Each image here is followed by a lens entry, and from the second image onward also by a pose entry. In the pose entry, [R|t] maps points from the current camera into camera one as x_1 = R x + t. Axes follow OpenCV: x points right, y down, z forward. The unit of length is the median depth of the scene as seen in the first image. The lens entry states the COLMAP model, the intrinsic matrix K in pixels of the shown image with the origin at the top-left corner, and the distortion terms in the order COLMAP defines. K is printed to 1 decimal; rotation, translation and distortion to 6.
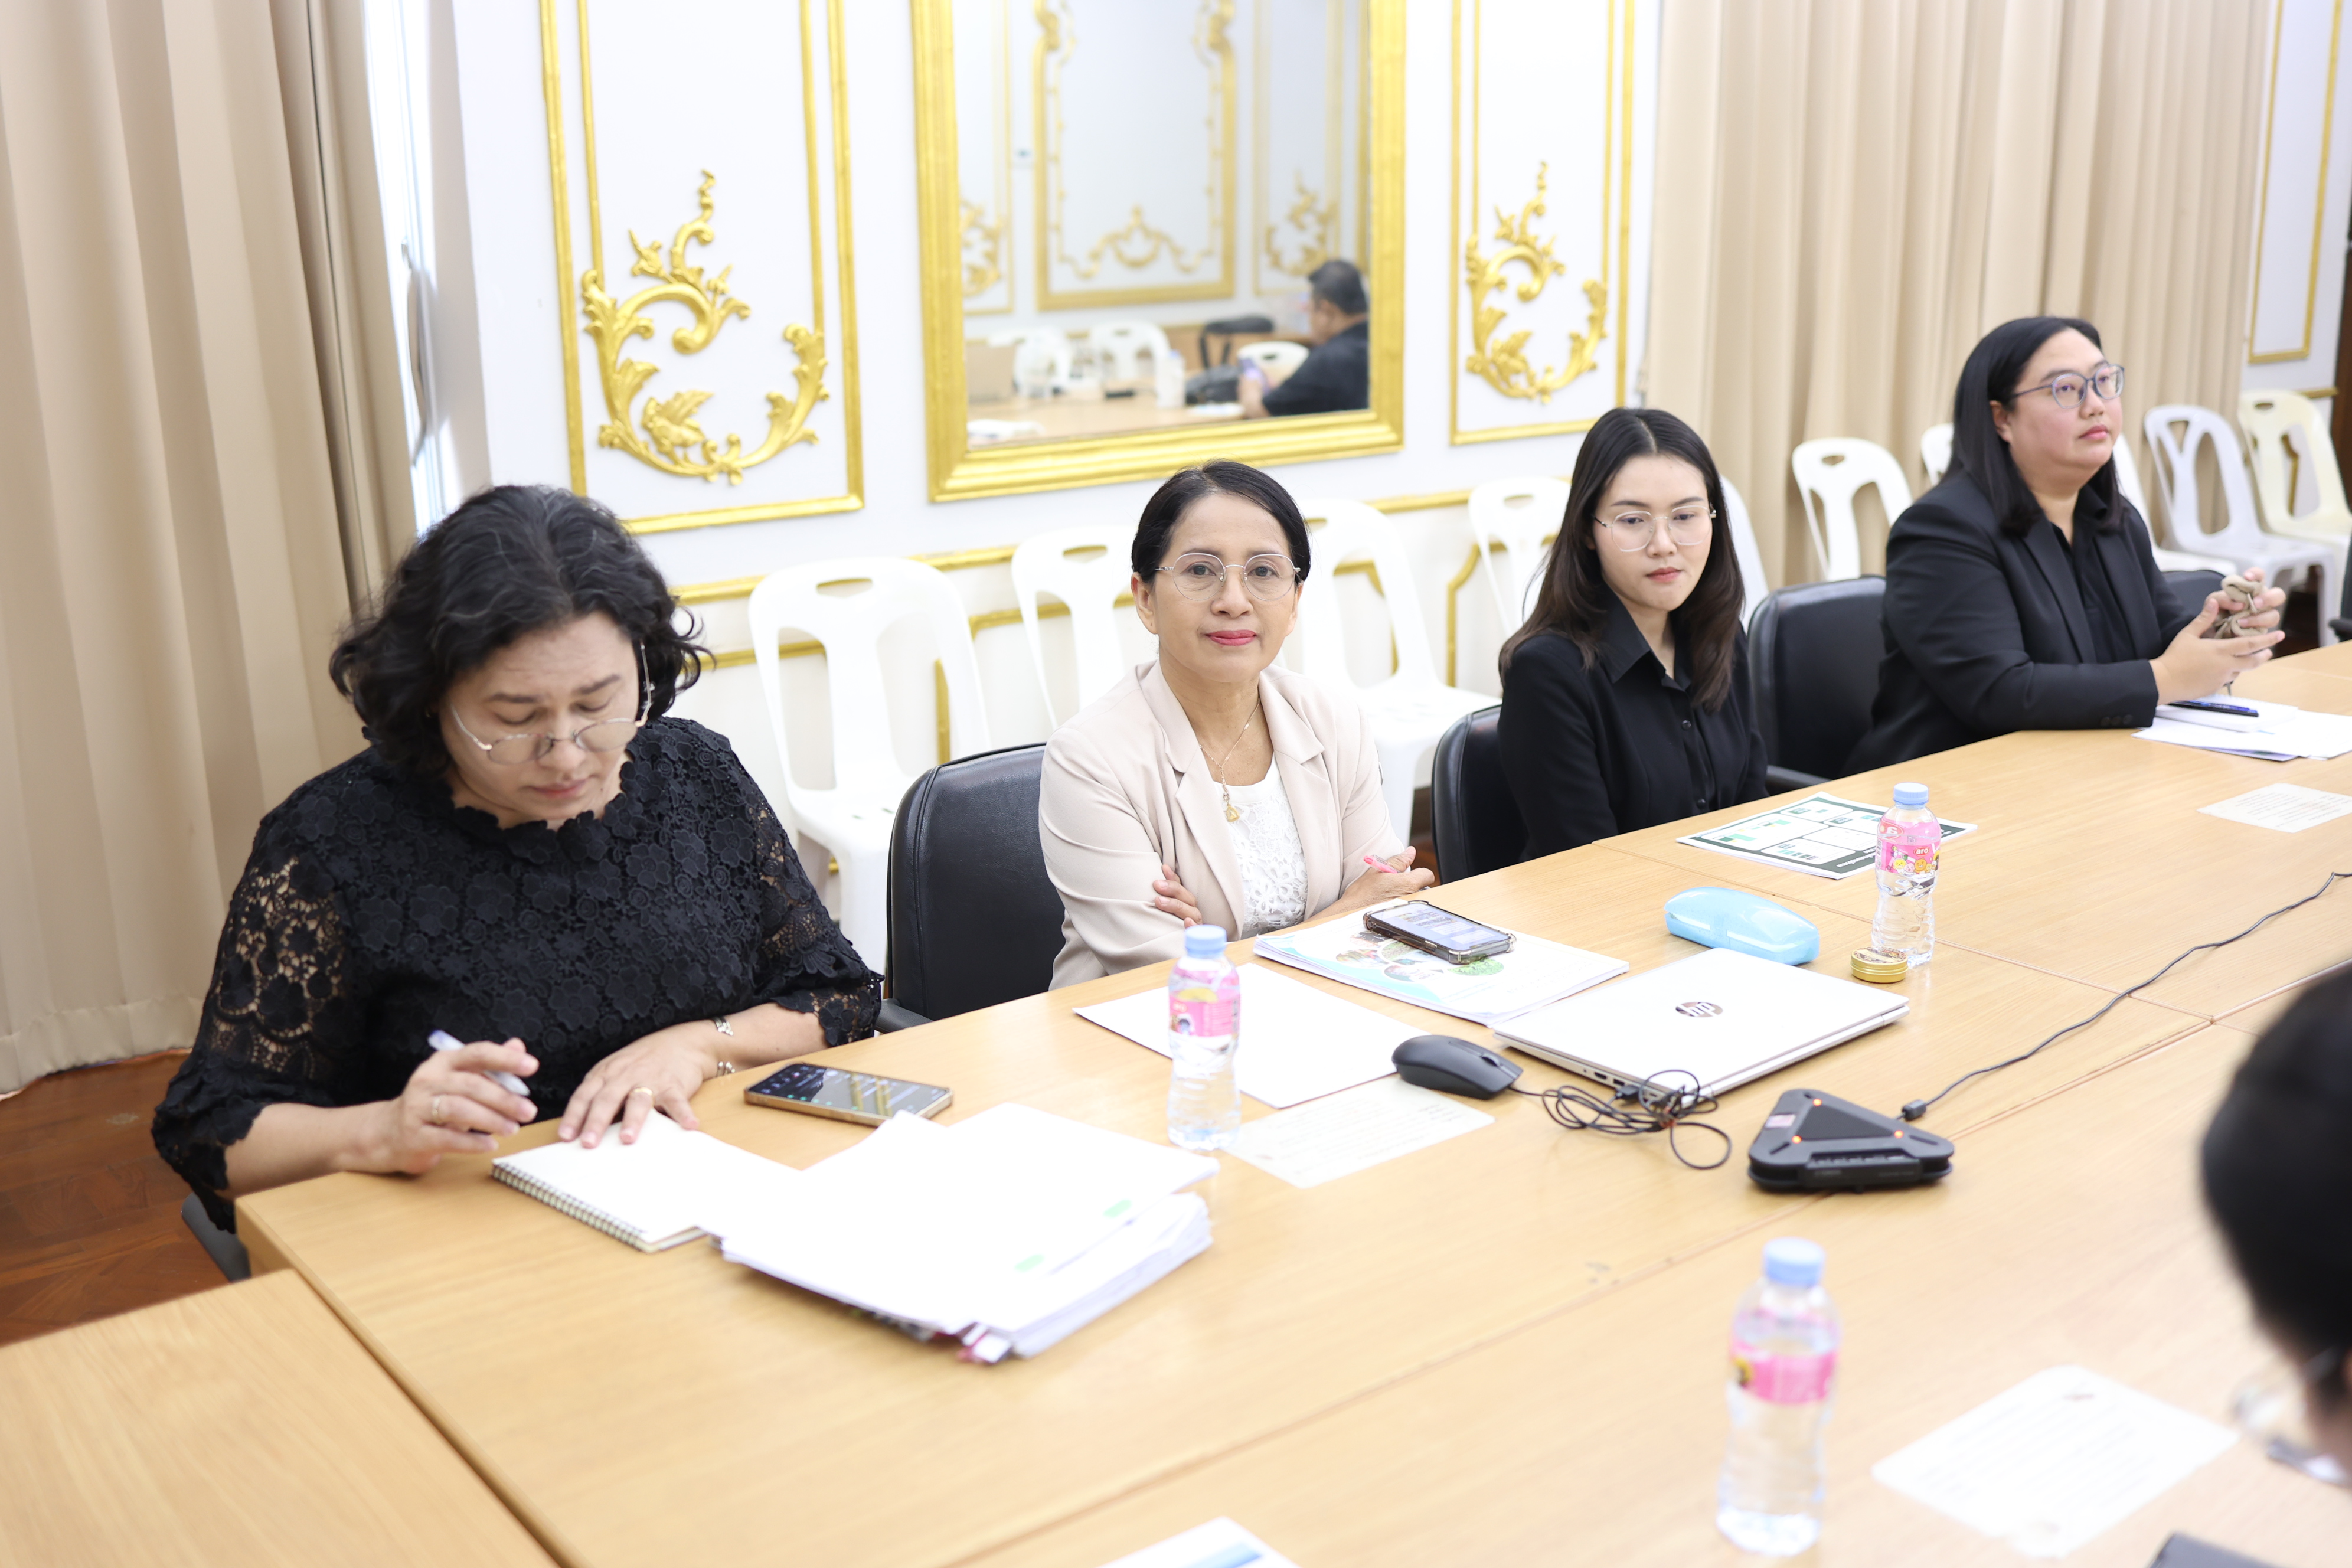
lens RADIAL K [[2431.3, 0, 1161.0], [0, 2431.3, 779.0], [0, 0, 1]] dist [-0.068354, 0.059729]
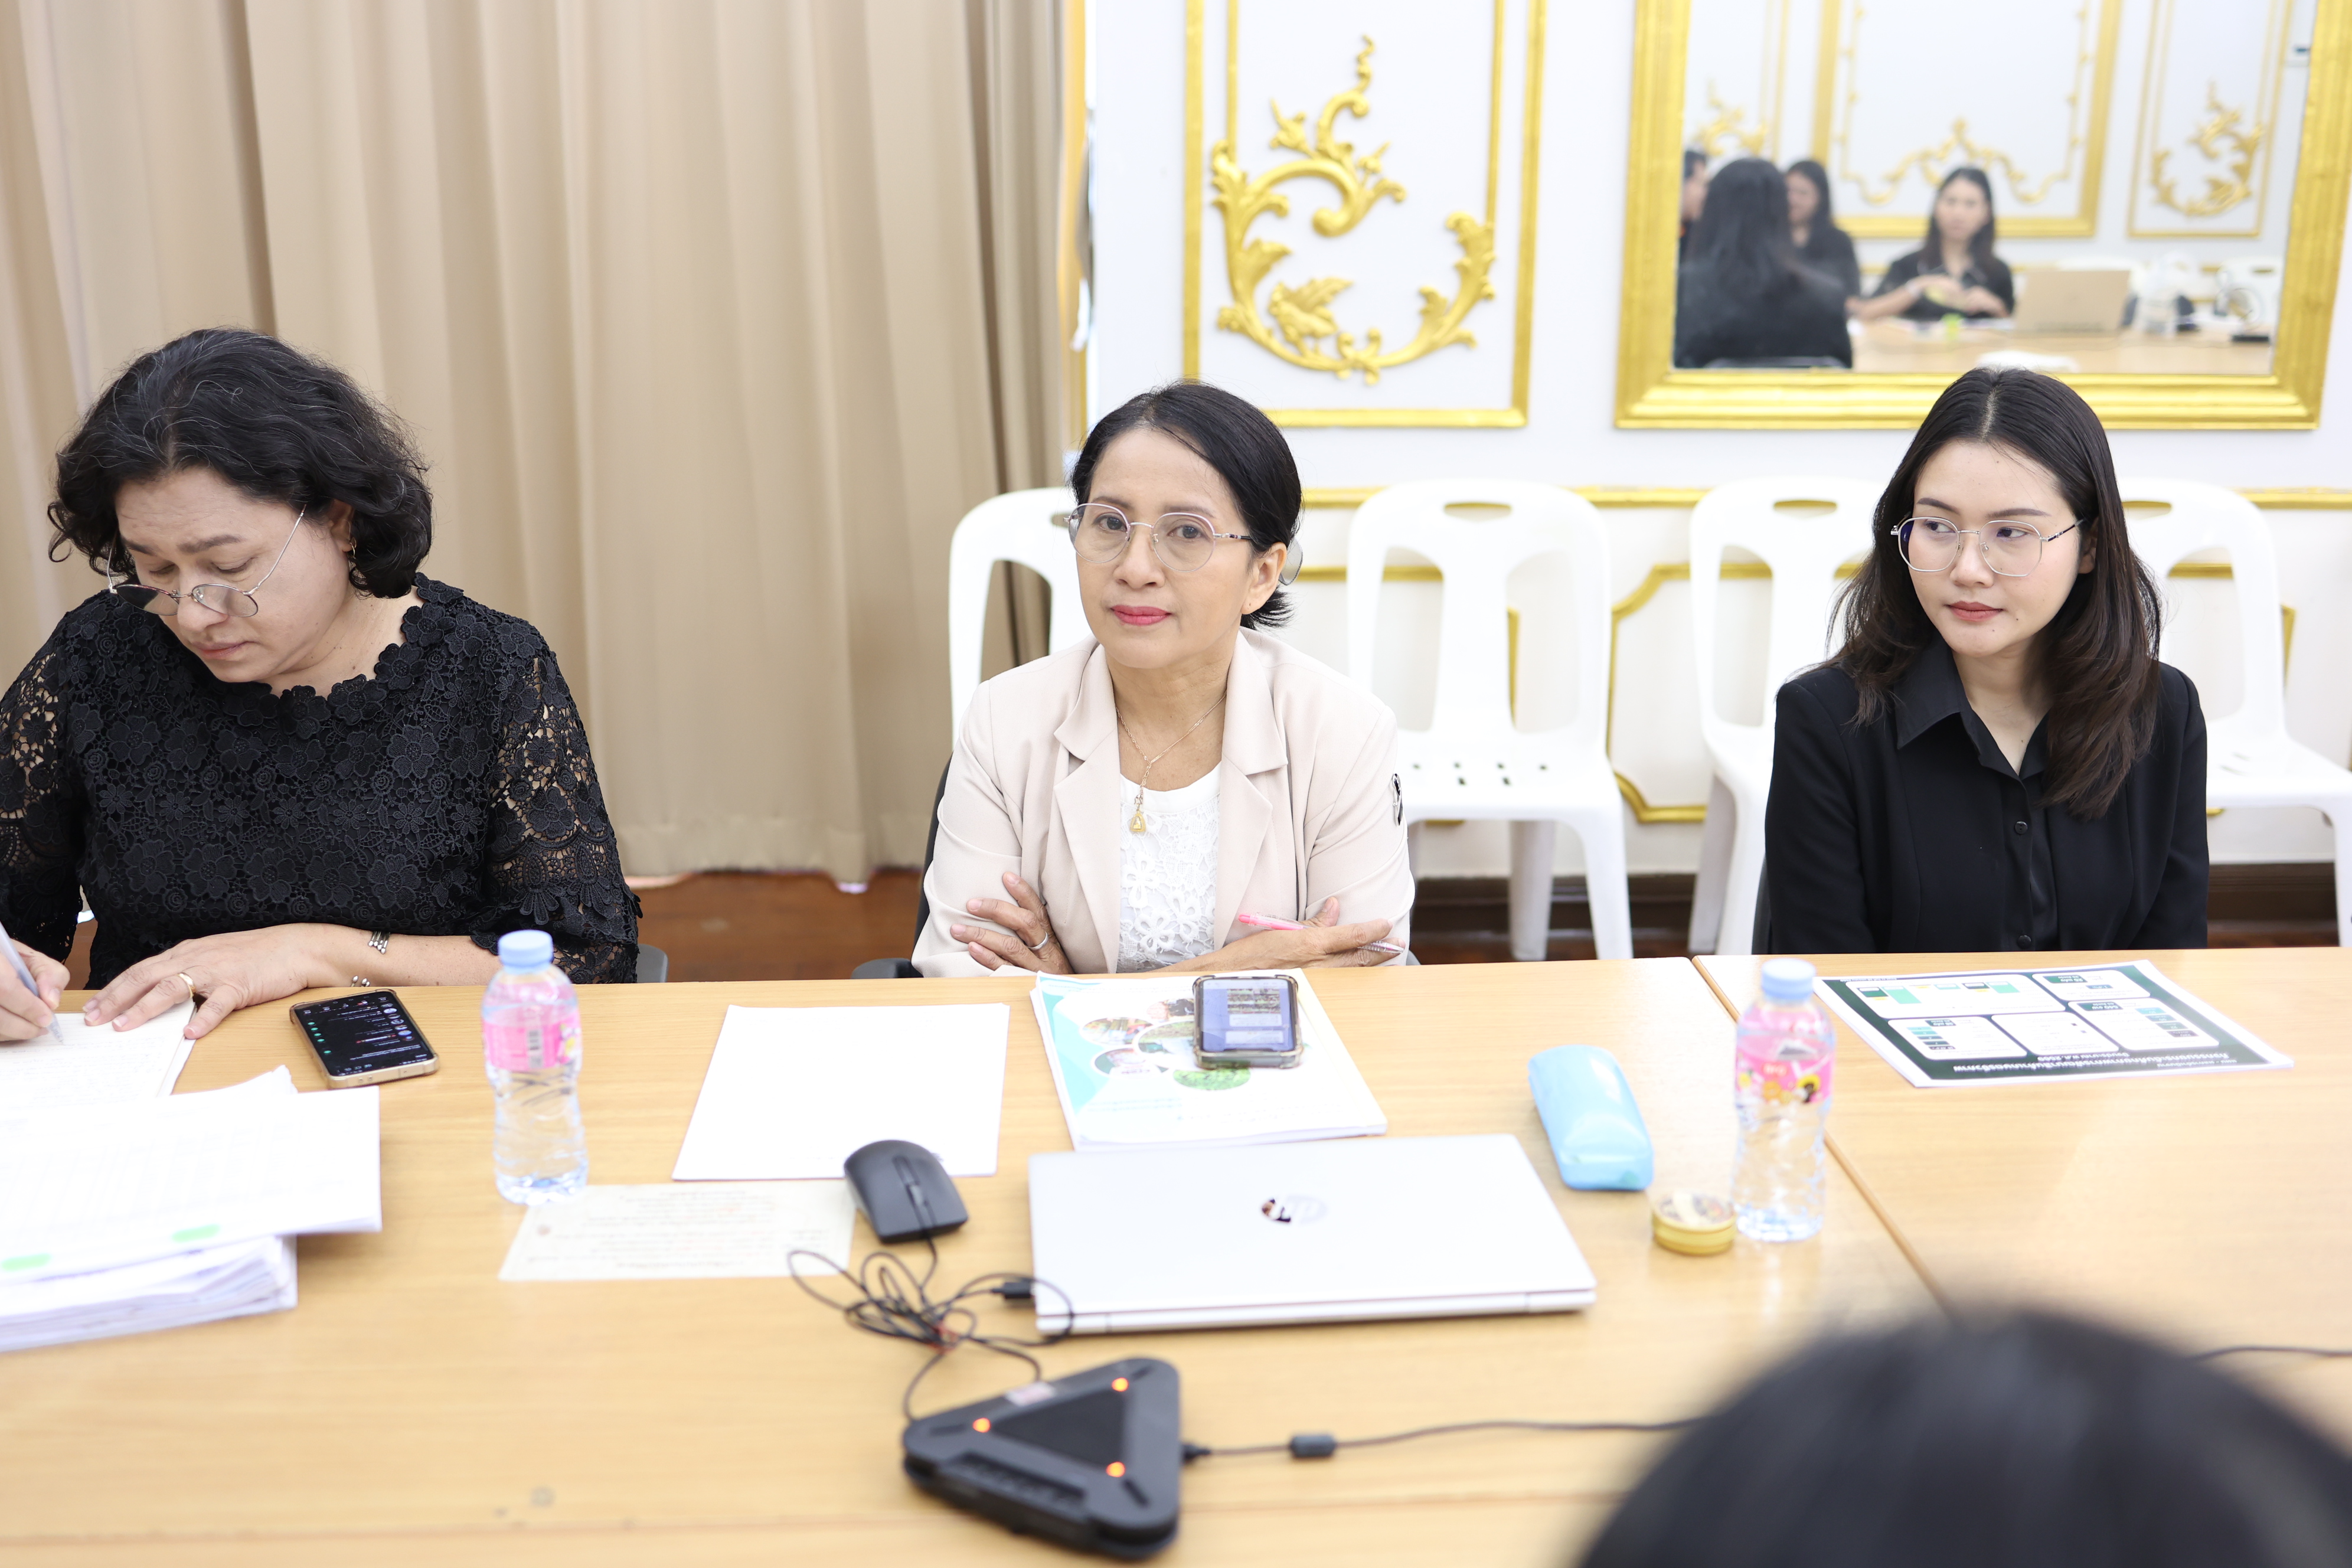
lens RADIAL K [[2431.3, 0, 1161.0], [0, 2431.3, 779.0], [0, 0, 1]] dist [-0.068354, 0.059729]
pose [[0.822606, 0.177740, -0.540119, 0.281885], [-0.155438, 0.984000, 0.087077, -0.042795], [0.546954, 0.012324, 0.837072, 0.195687]]
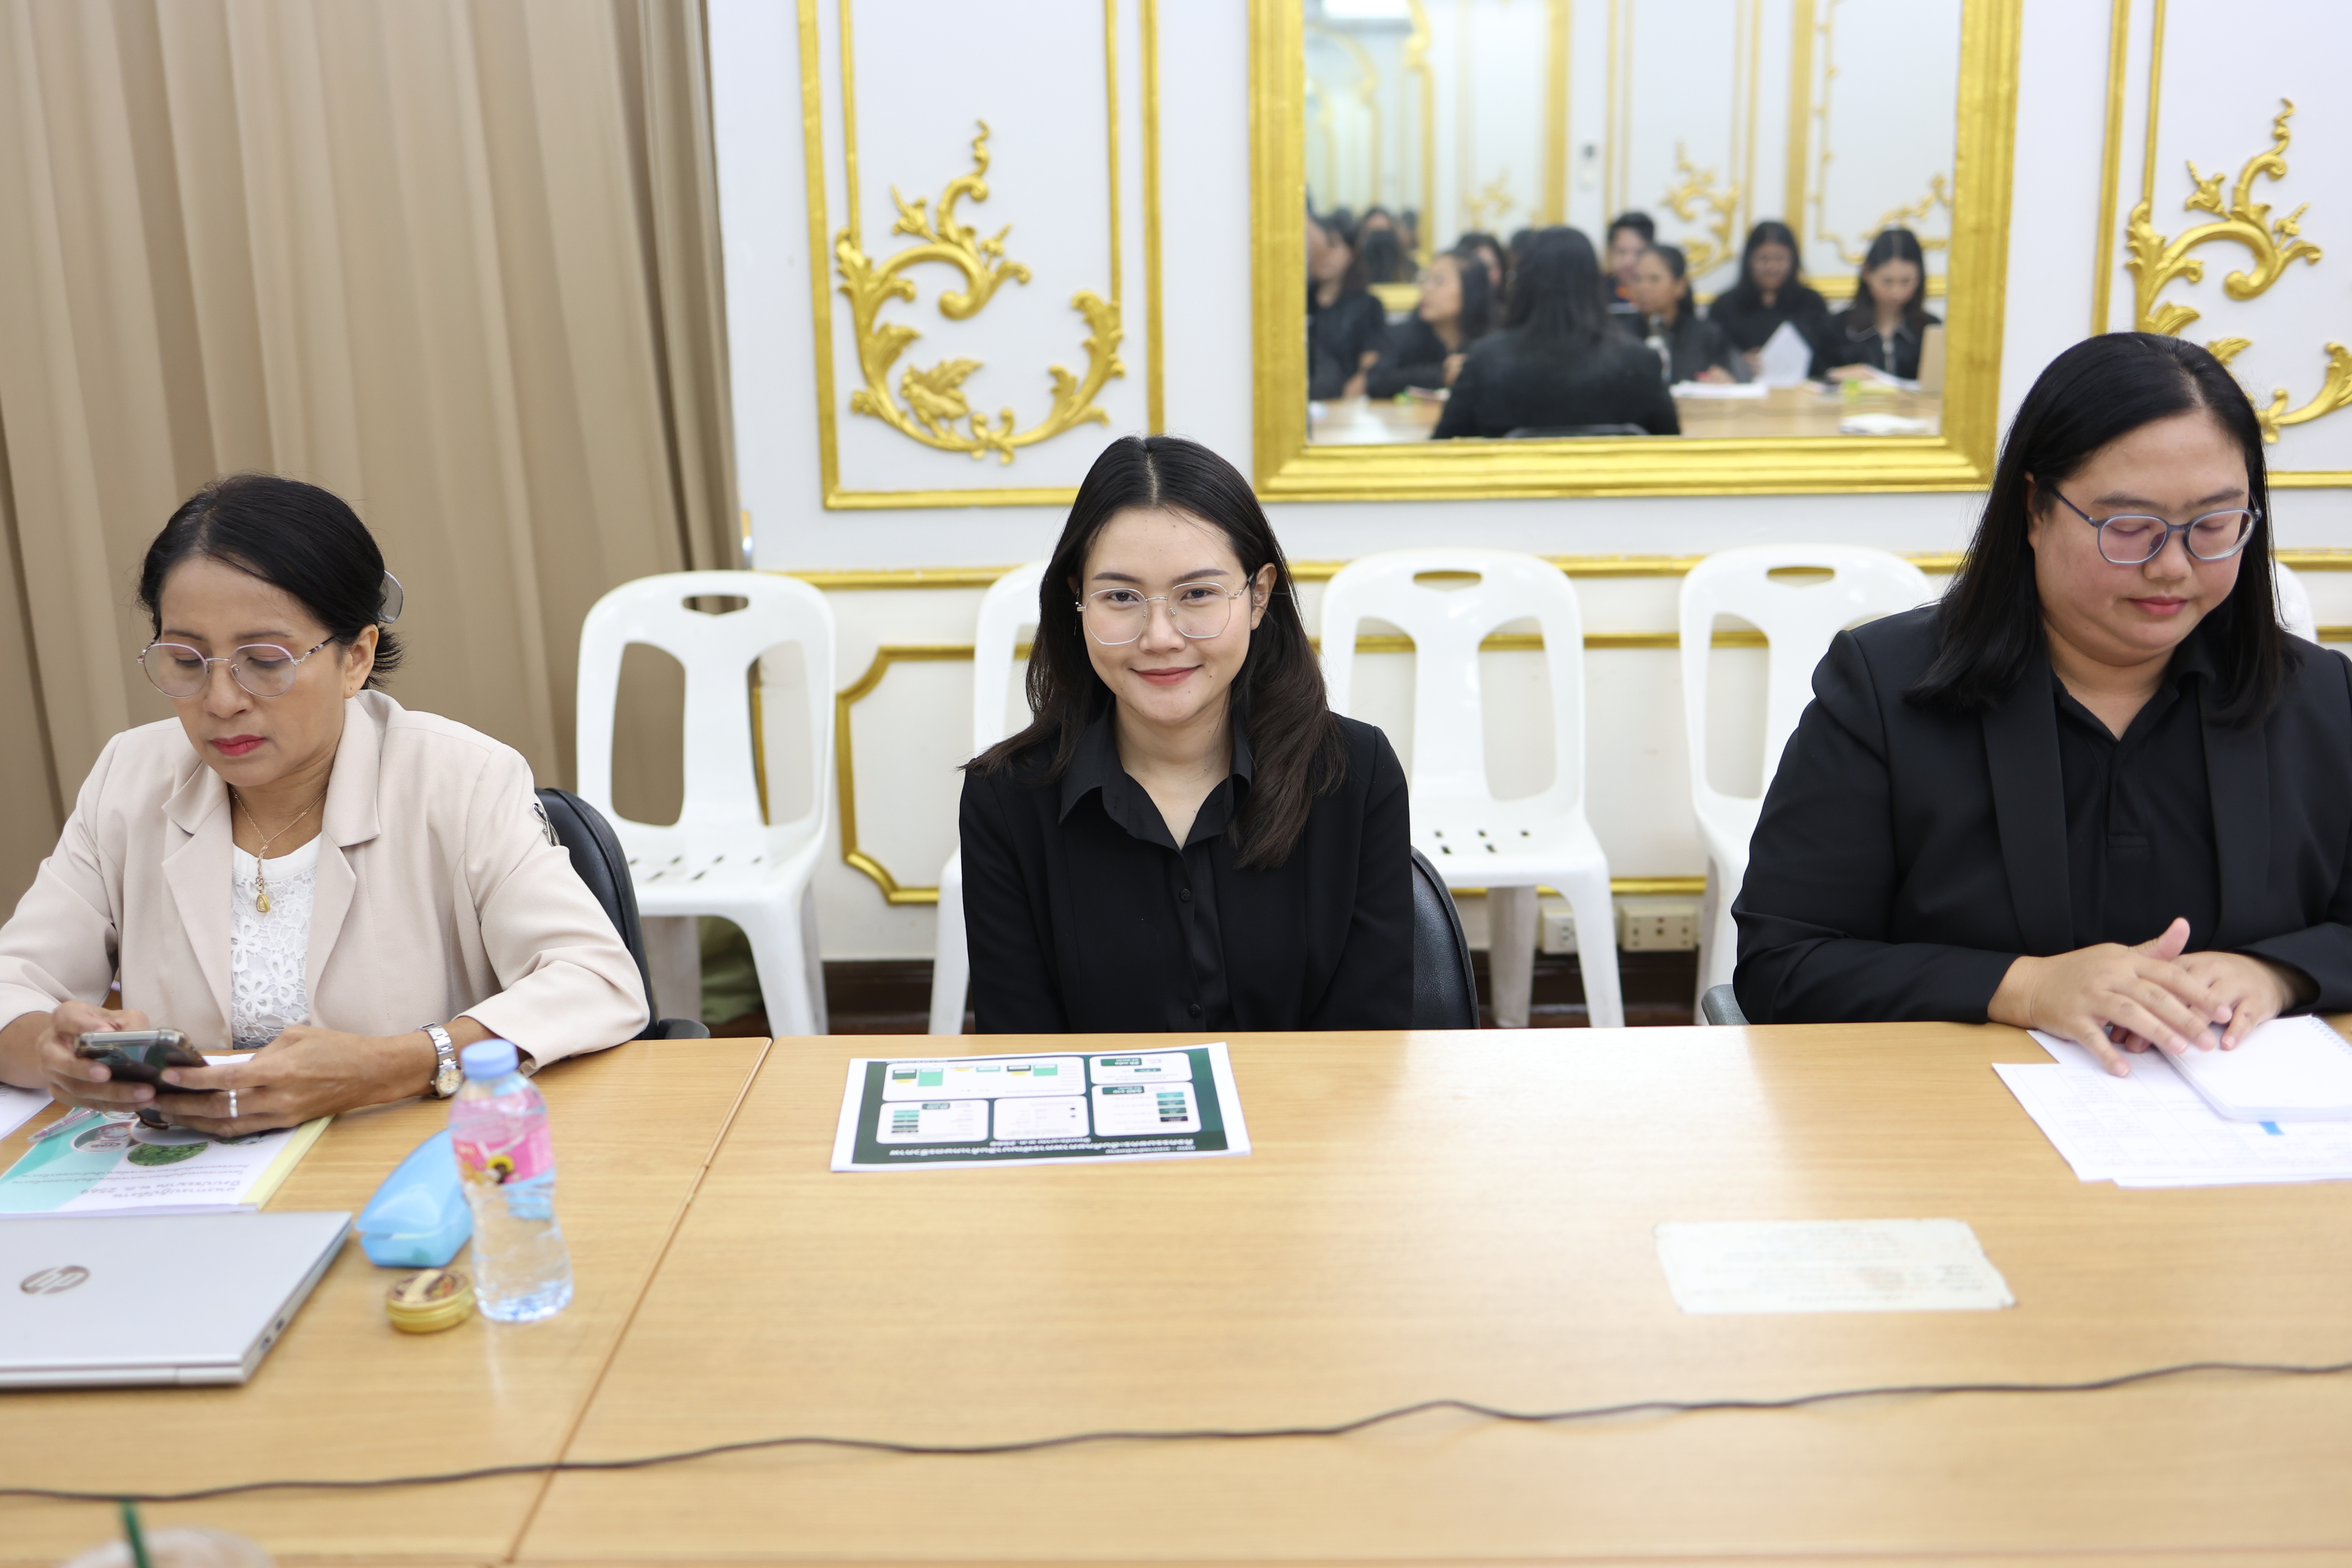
lens RADIAL K [[2441.8, 0, 1202.5], [0, 2441.8, 791.5], [0, 0, 1]] dist [-0.078876, 0.102074]
pose [[0.776487, 0.159364, -0.609649, 0.468922], [-0.143678, 0.986782, 0.074950, -0.079529], [0.613535, 0.029396, 0.789121, 0.323628]]
